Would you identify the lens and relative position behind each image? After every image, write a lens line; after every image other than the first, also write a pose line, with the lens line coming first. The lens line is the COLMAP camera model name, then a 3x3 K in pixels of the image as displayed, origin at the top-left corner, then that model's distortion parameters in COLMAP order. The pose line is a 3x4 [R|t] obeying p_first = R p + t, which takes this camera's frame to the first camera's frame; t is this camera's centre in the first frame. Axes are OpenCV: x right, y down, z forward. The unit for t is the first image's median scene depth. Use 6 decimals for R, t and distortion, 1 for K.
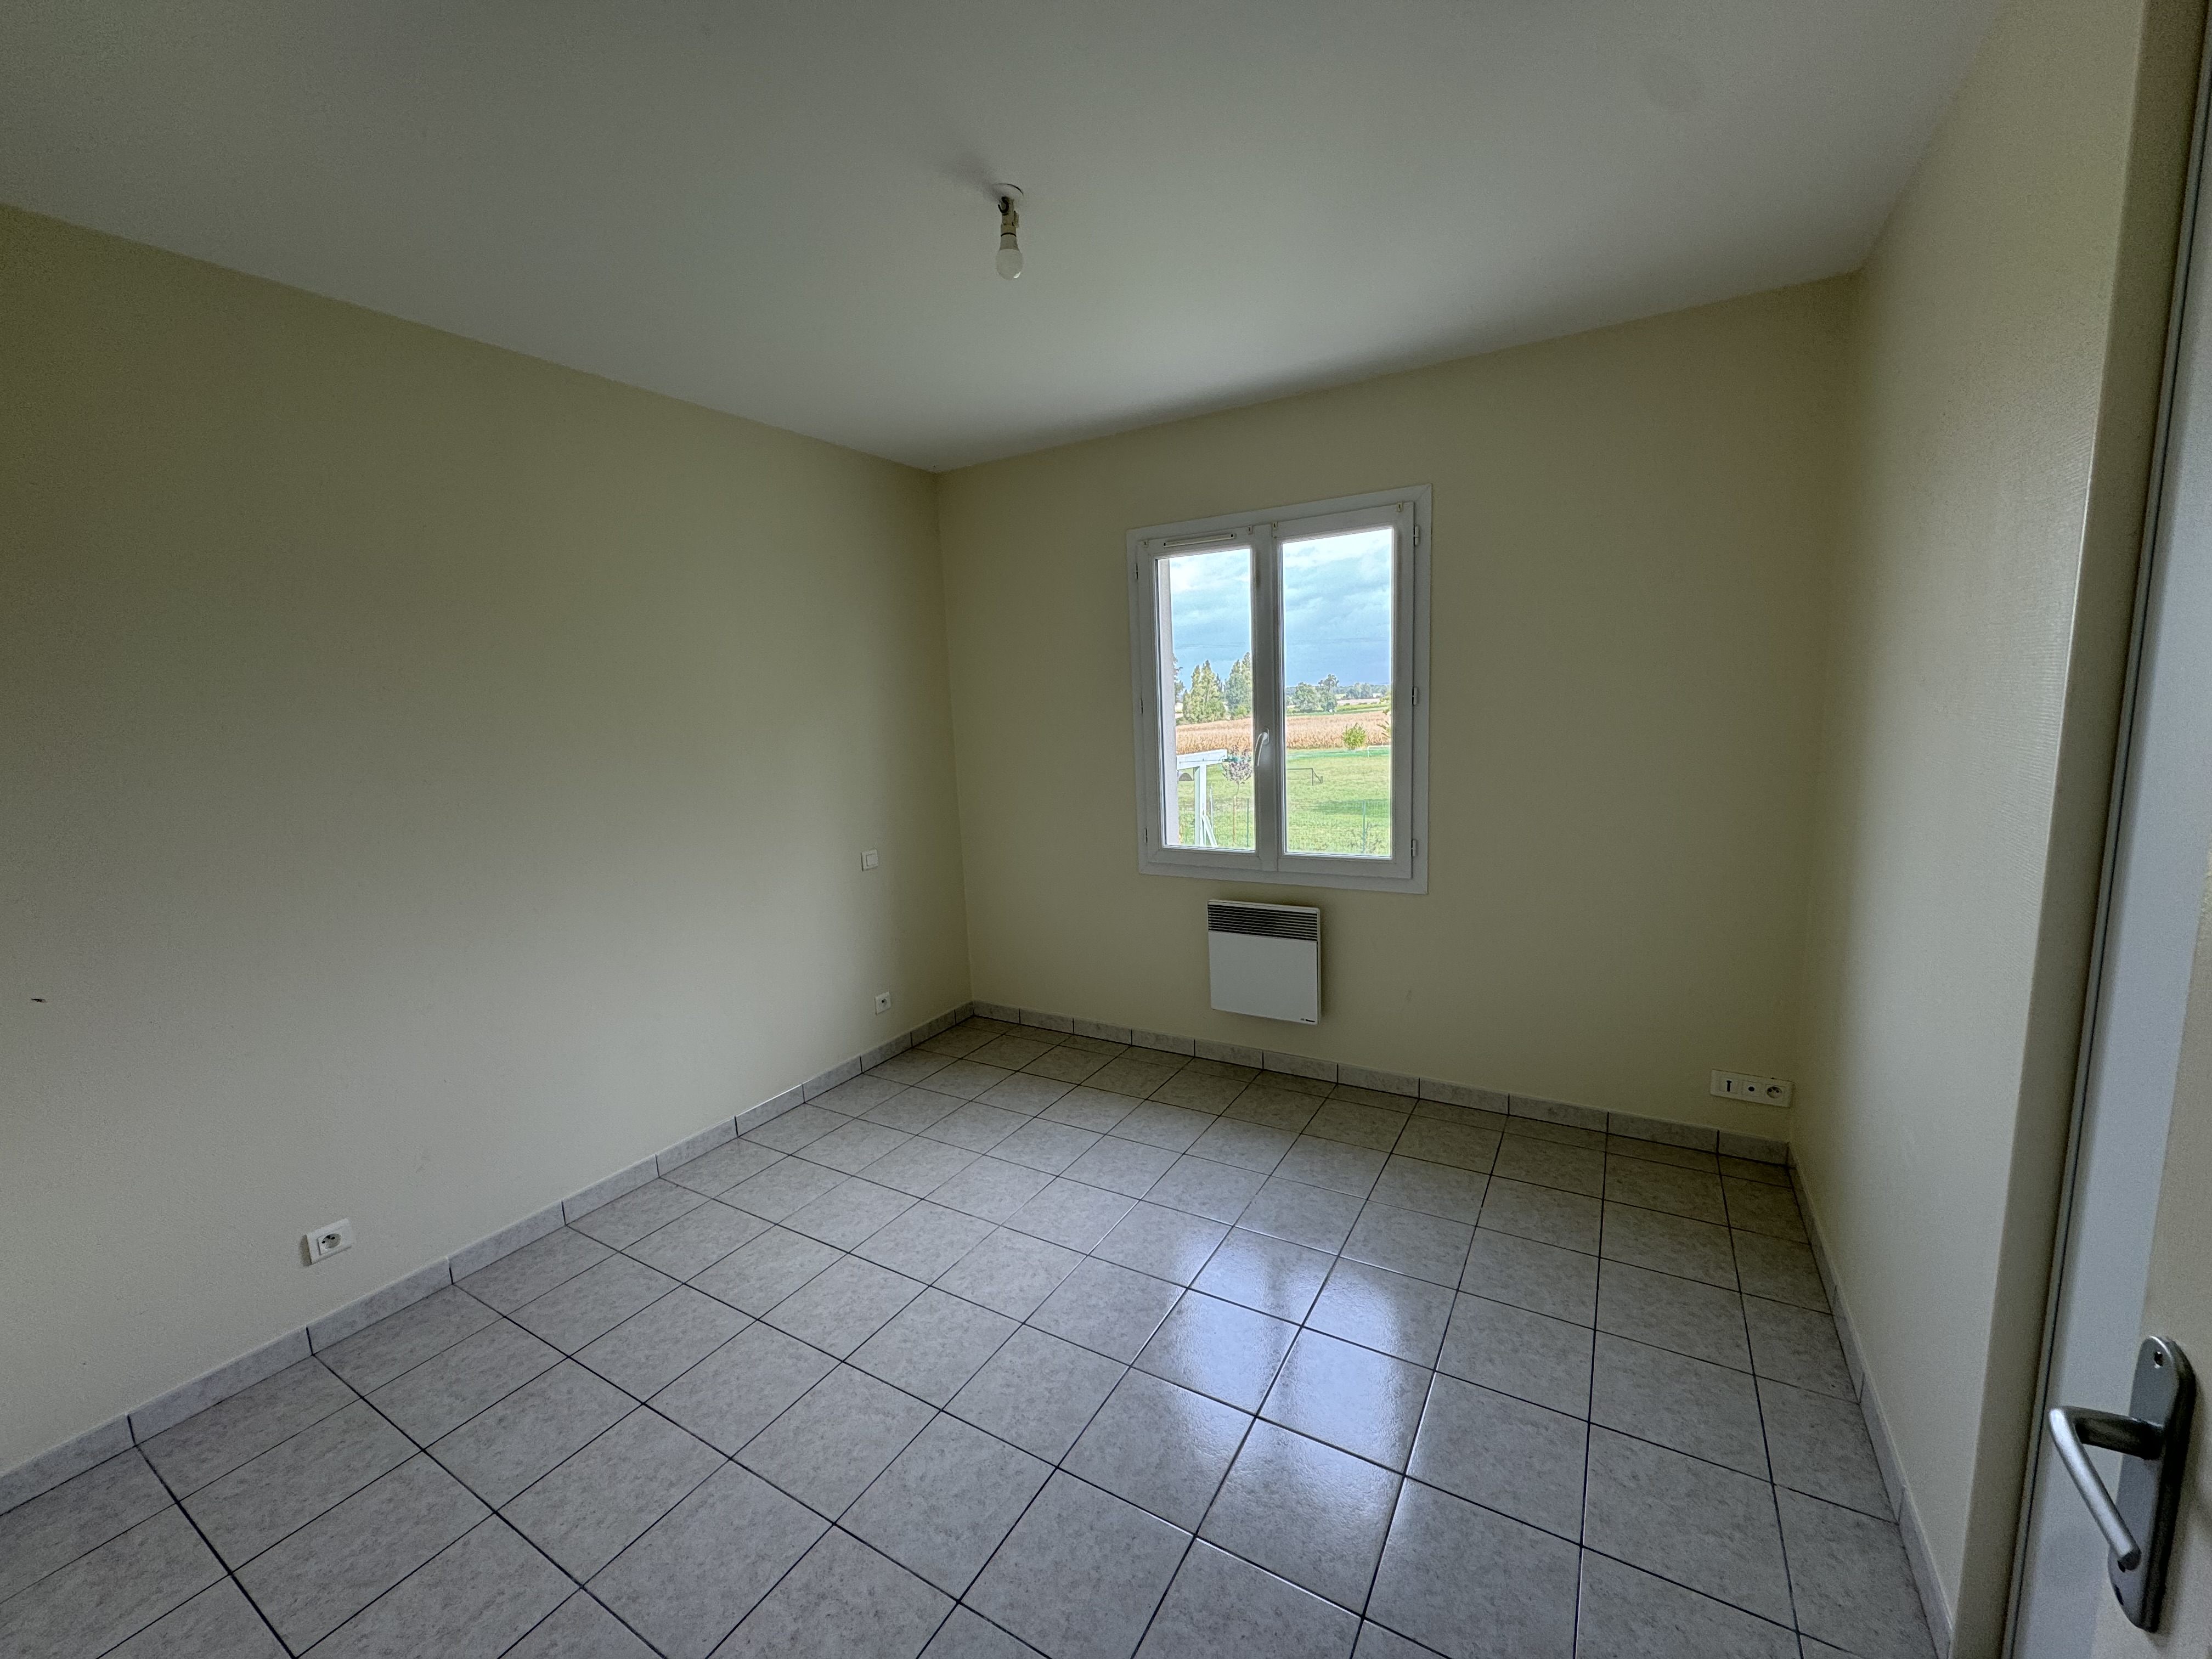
lens RADIAL K [[882.2, 0, 1126.5], [0, 882.2, 833.7], [0, 0, 1]] dist [0.022879, 0.000108]
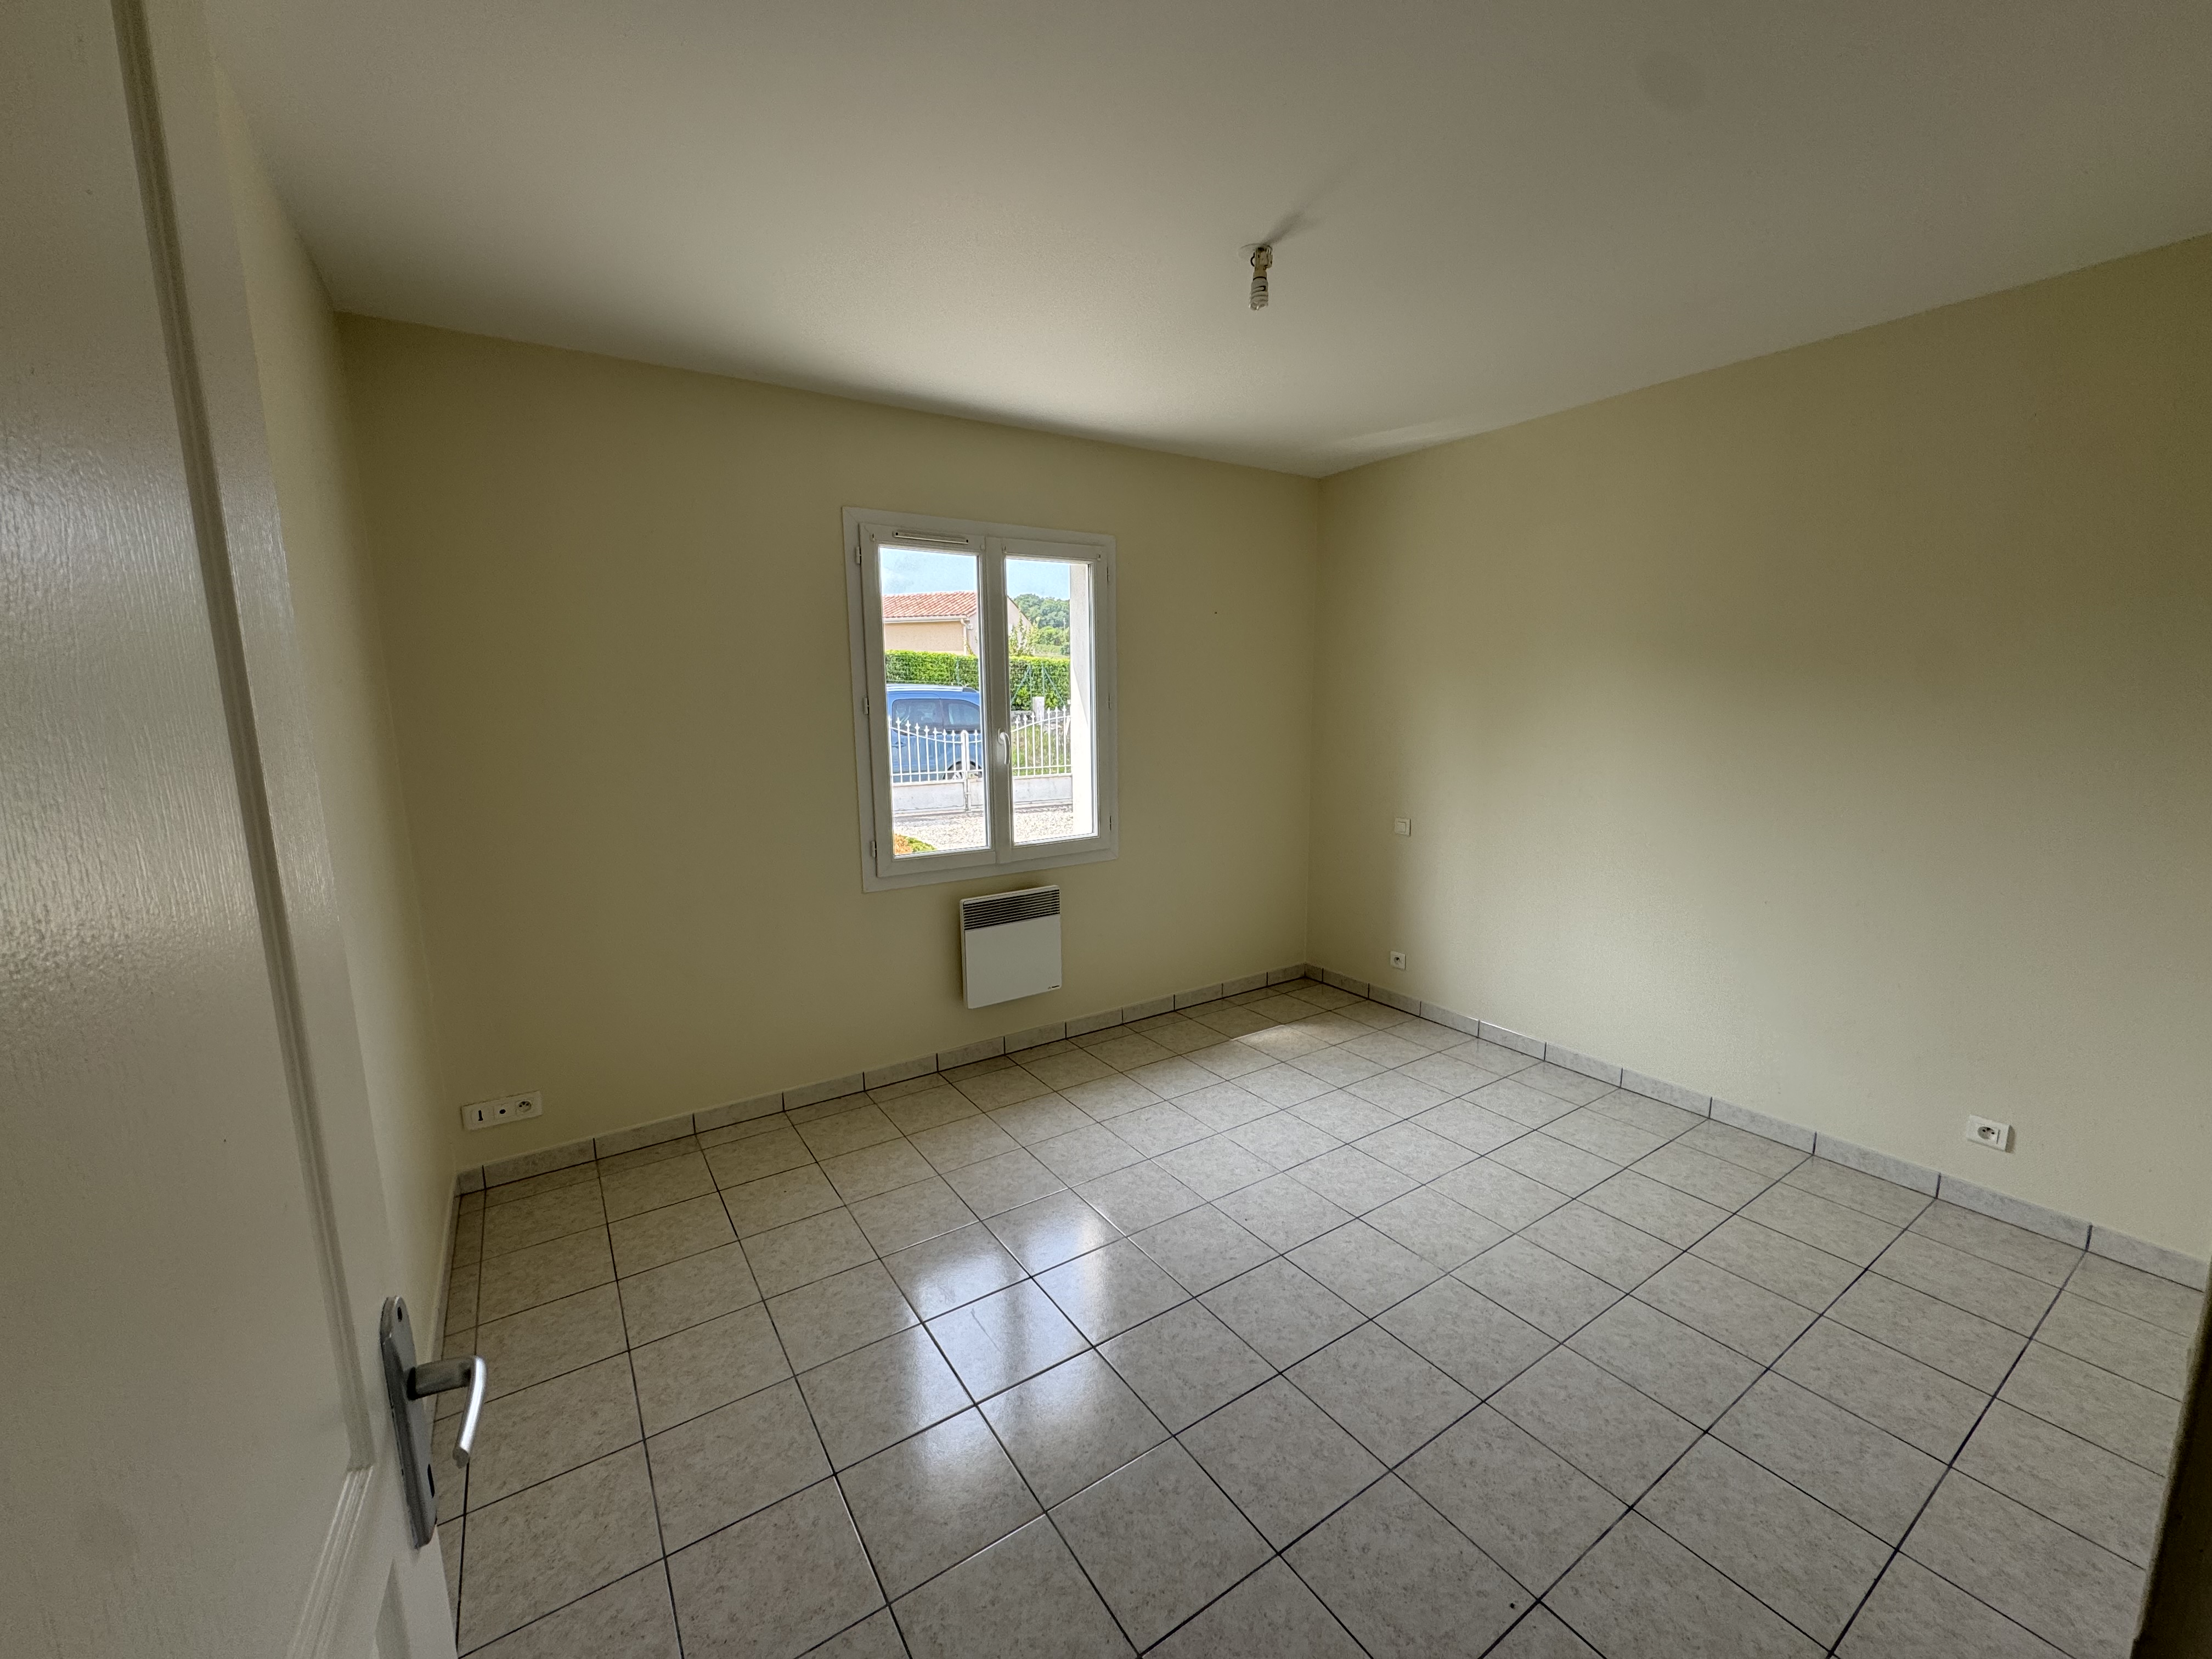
lens RADIAL K [[877.2, 0, 1106.0], [0, 877.2, 829.5], [0, 0, 1]] dist [0.001176, 0.000115]
pose [[0.452327, -0.101274, 0.886084, -0.747931], [0.126132, 0.990810, 0.048856, -0.035742], [-0.882888, 0.089665, 0.460944, 0.423067]]
